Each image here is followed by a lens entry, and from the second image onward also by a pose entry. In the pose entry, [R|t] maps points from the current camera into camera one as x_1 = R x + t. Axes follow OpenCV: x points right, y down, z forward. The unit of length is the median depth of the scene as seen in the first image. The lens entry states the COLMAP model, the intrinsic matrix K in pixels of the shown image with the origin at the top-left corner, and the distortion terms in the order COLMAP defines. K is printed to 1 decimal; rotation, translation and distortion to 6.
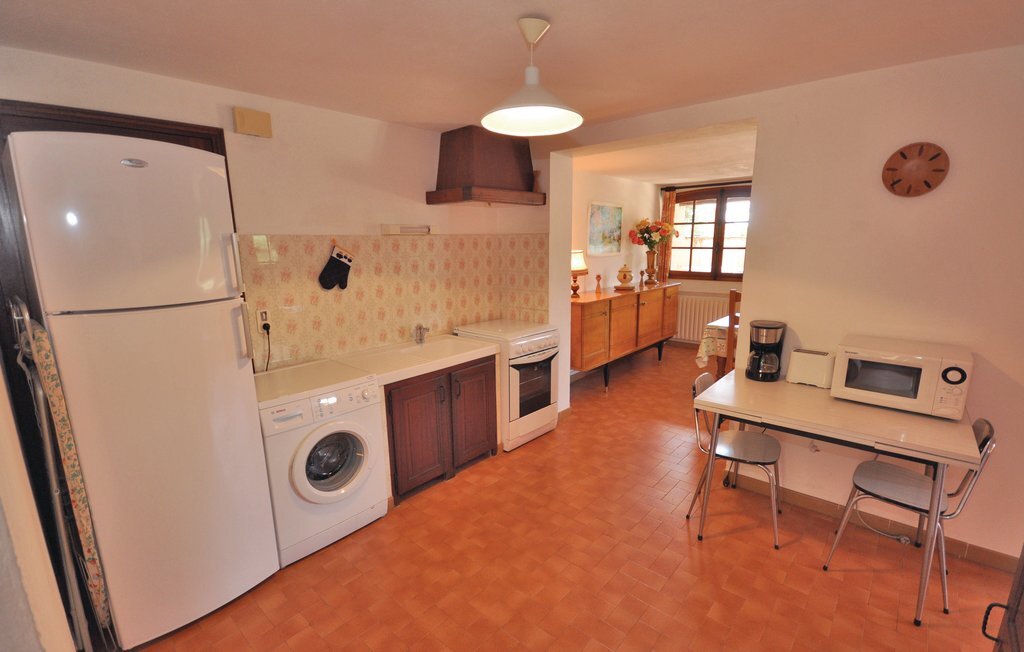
lens RADIAL K [[457.8, 0, 513.1], [0, 457.8, 337.7], [0, 0, 1]] dist [0.000781, 0.000142]
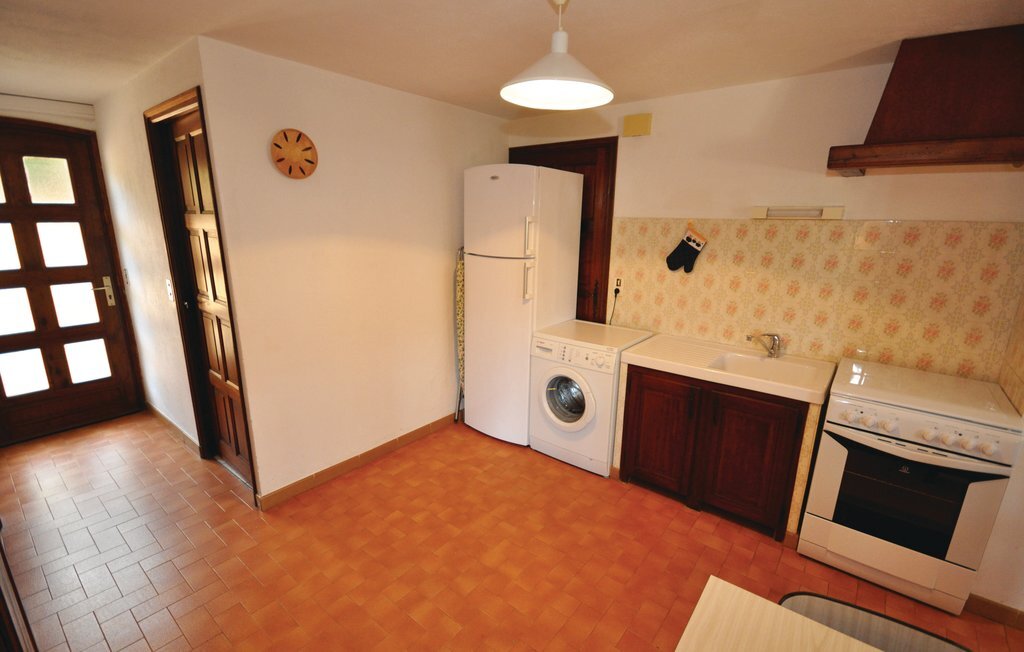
lens RADIAL K [[457.8, 0, 513.1], [0, 457.8, 337.7], [0, 0, 1]] dist [0.000781, 0.000142]
pose [[0.047139, 0.264584, -0.963210, 0.616160], [-0.224147, 0.942492, 0.247924, -0.135127], [0.973415, 0.204214, 0.103734, 0.553221]]
